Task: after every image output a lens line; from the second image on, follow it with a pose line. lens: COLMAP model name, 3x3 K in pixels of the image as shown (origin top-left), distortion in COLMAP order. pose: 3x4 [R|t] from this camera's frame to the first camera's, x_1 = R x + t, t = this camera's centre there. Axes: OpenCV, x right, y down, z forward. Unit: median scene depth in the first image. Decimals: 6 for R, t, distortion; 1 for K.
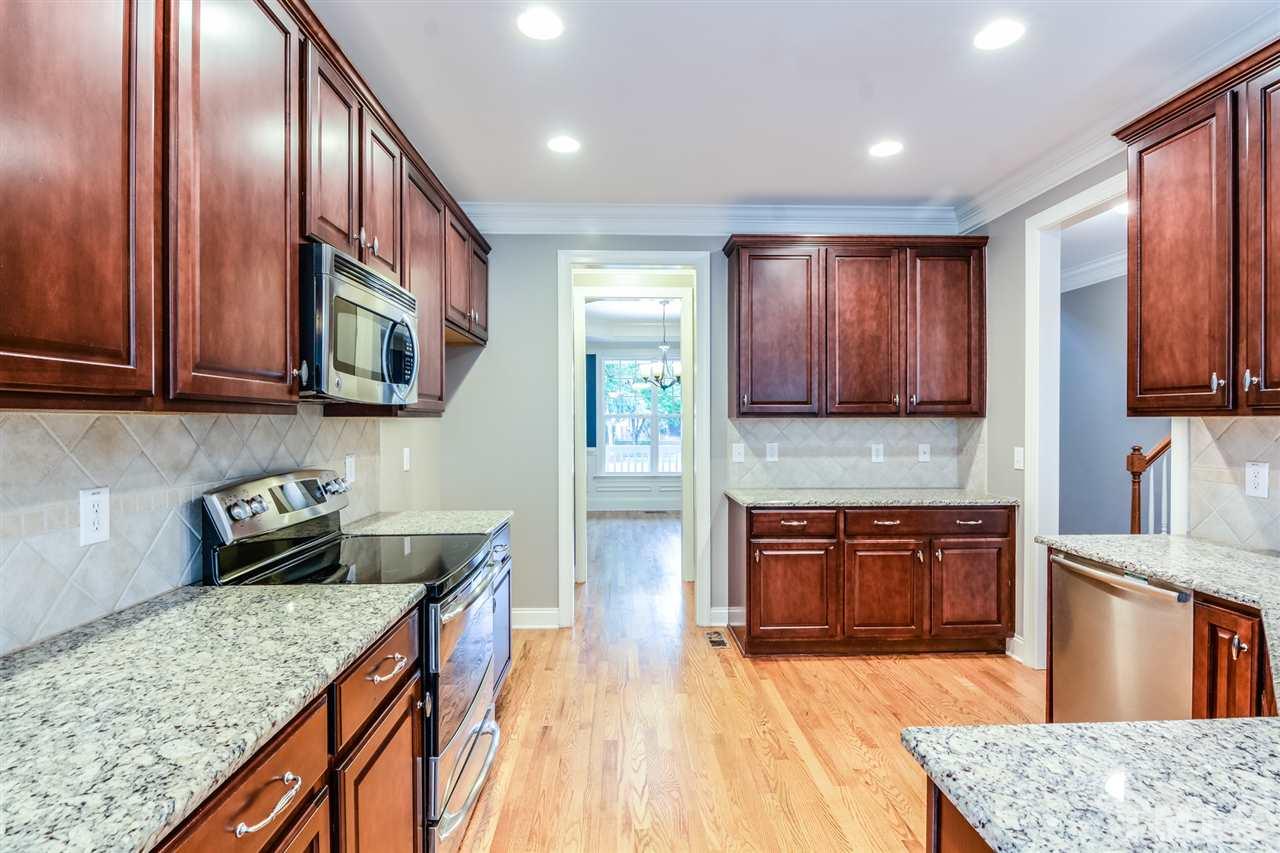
lens RADIAL K [[624.1, 0, 638.6], [0, 624.1, 424.4], [0, 0, 1]] dist [-0.005413, -0.009135]
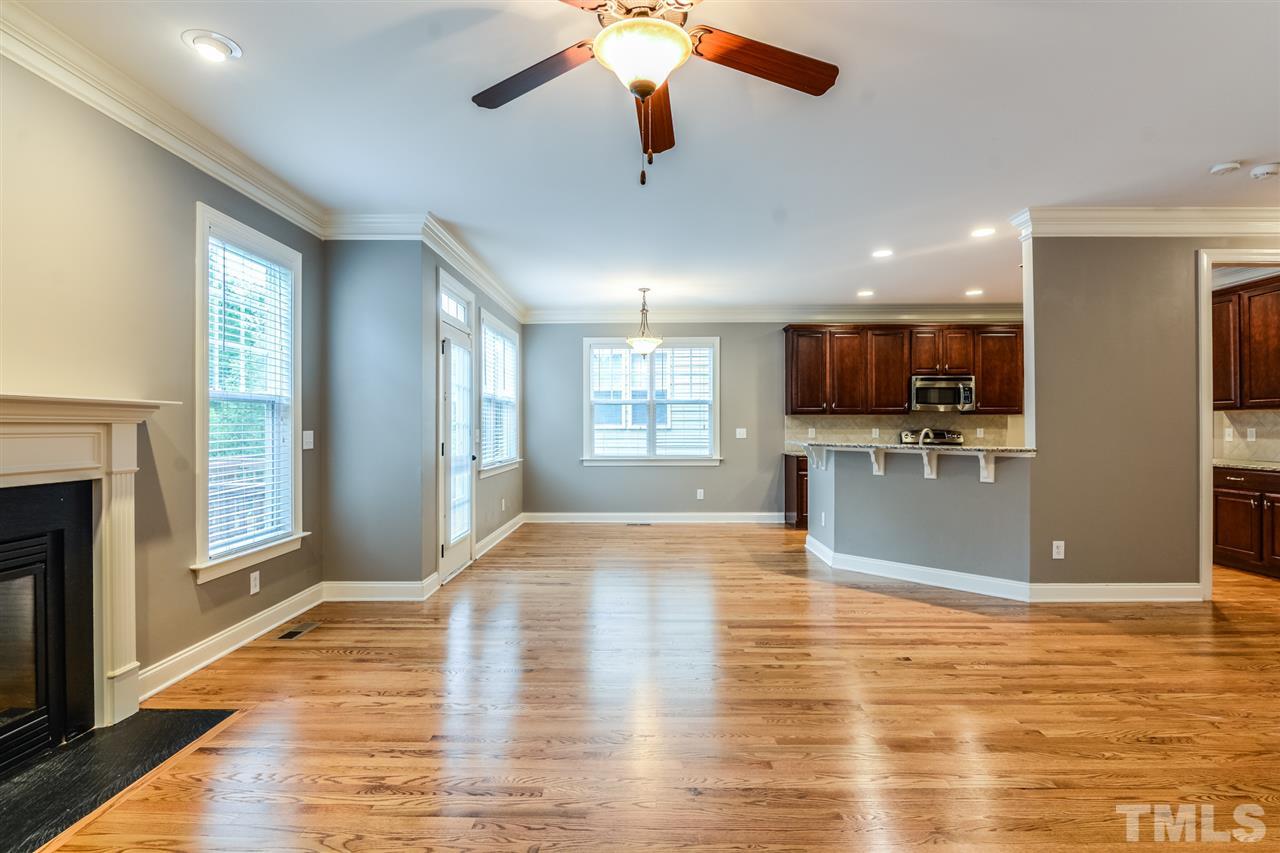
lens RADIAL K [[624.1, 0, 639.5], [0, 624.1, 426.5], [0, 0, 1]] dist [-0.005413, -0.009135]
pose [[-0.038037, 0.001618, -0.999275, 1.715504], [-0.002352, 0.999996, 0.001708, 0.028512], [0.999274, 0.002415, -0.038033, -0.336315]]
